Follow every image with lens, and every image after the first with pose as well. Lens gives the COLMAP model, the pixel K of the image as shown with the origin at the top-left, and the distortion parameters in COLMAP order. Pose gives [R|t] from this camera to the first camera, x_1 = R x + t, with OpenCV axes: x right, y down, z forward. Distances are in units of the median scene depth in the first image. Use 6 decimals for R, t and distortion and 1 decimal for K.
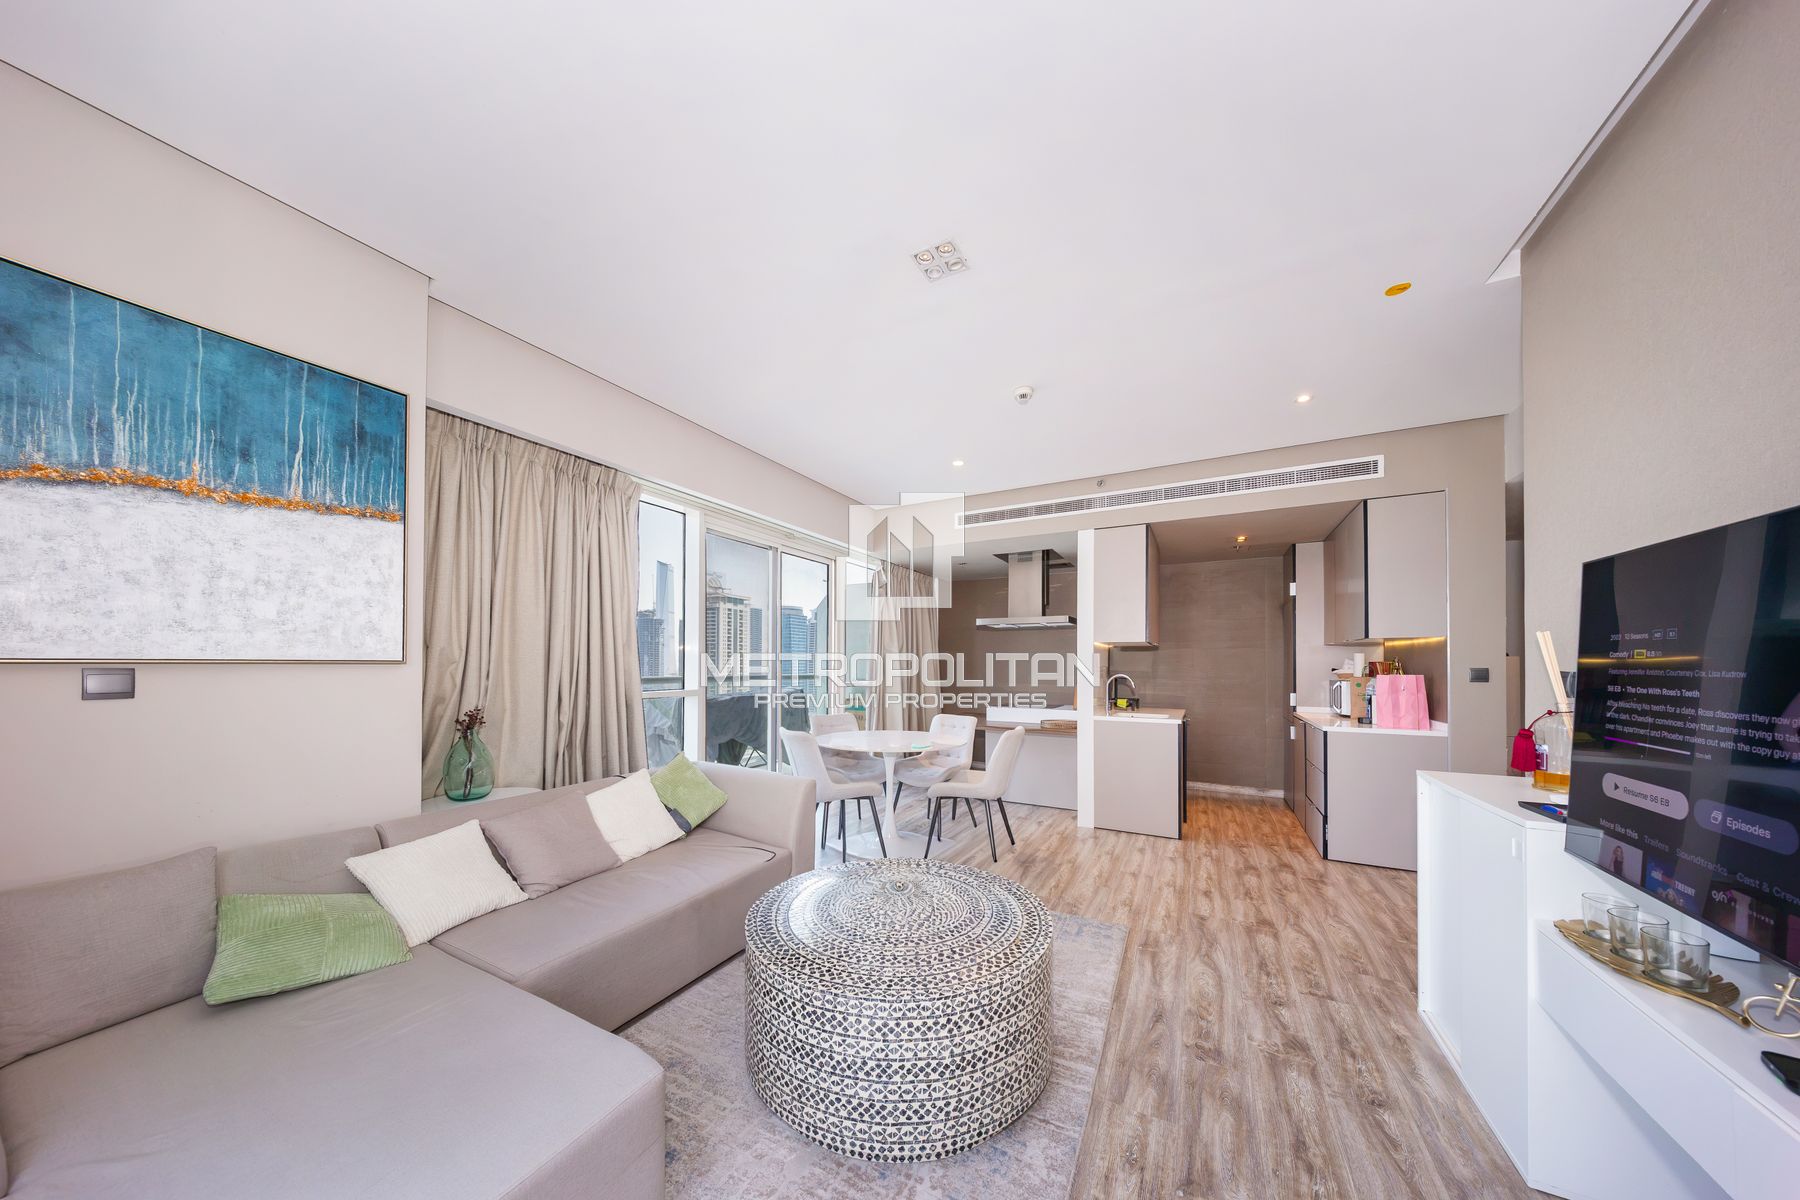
lens RADIAL K [[560.1, 0, 904.8], [0, 560.1, 659.1], [0, 0, 1]] dist [0.013942, 0.000013]
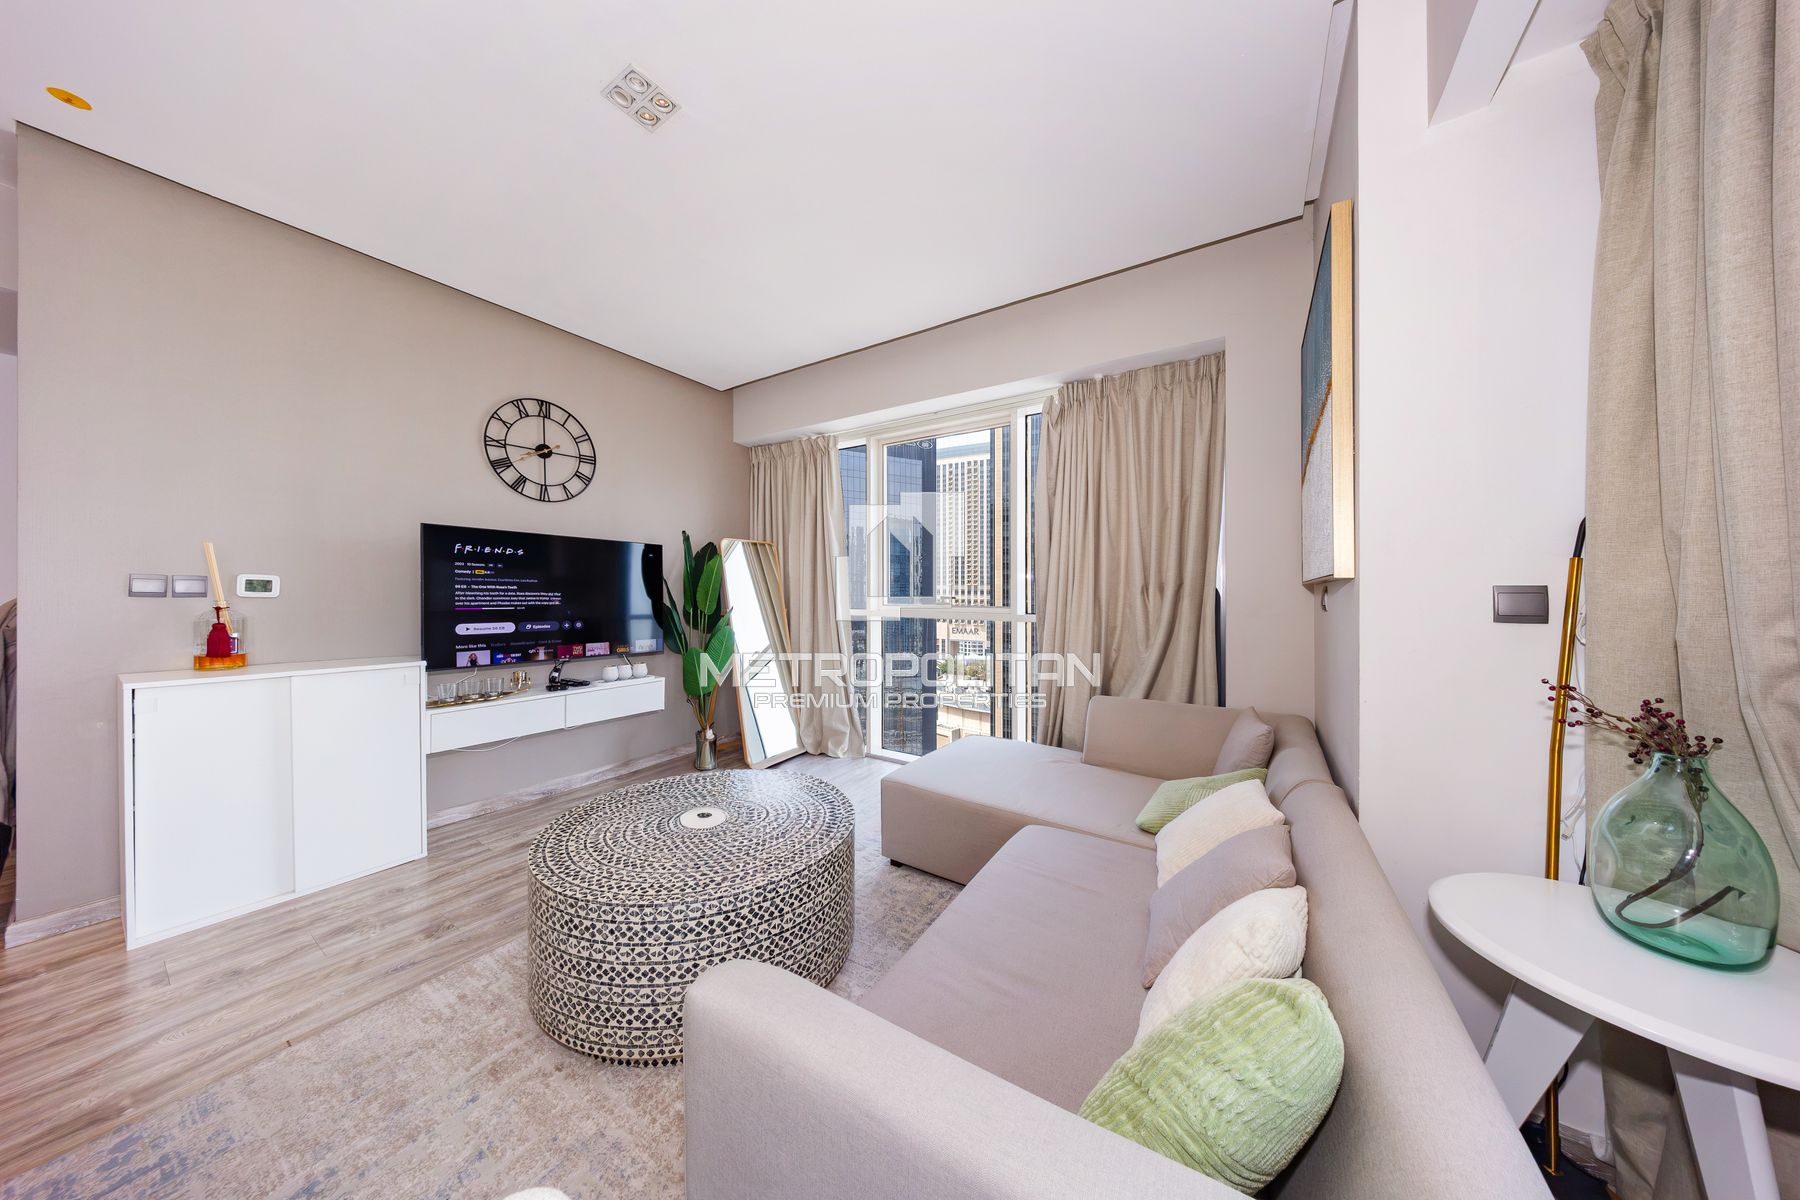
lens RADIAL K [[535.6, 0, 898.5], [0, 535.6, 594.3], [0, 0, 1]] dist [-0.000552, 0.000008]
pose [[-0.995600, -0.004197, 0.093611, -0.432720], [-0.004806, 0.999969, -0.006287, 0.059871], [-0.093581, -0.006710, -0.995589, 1.923629]]
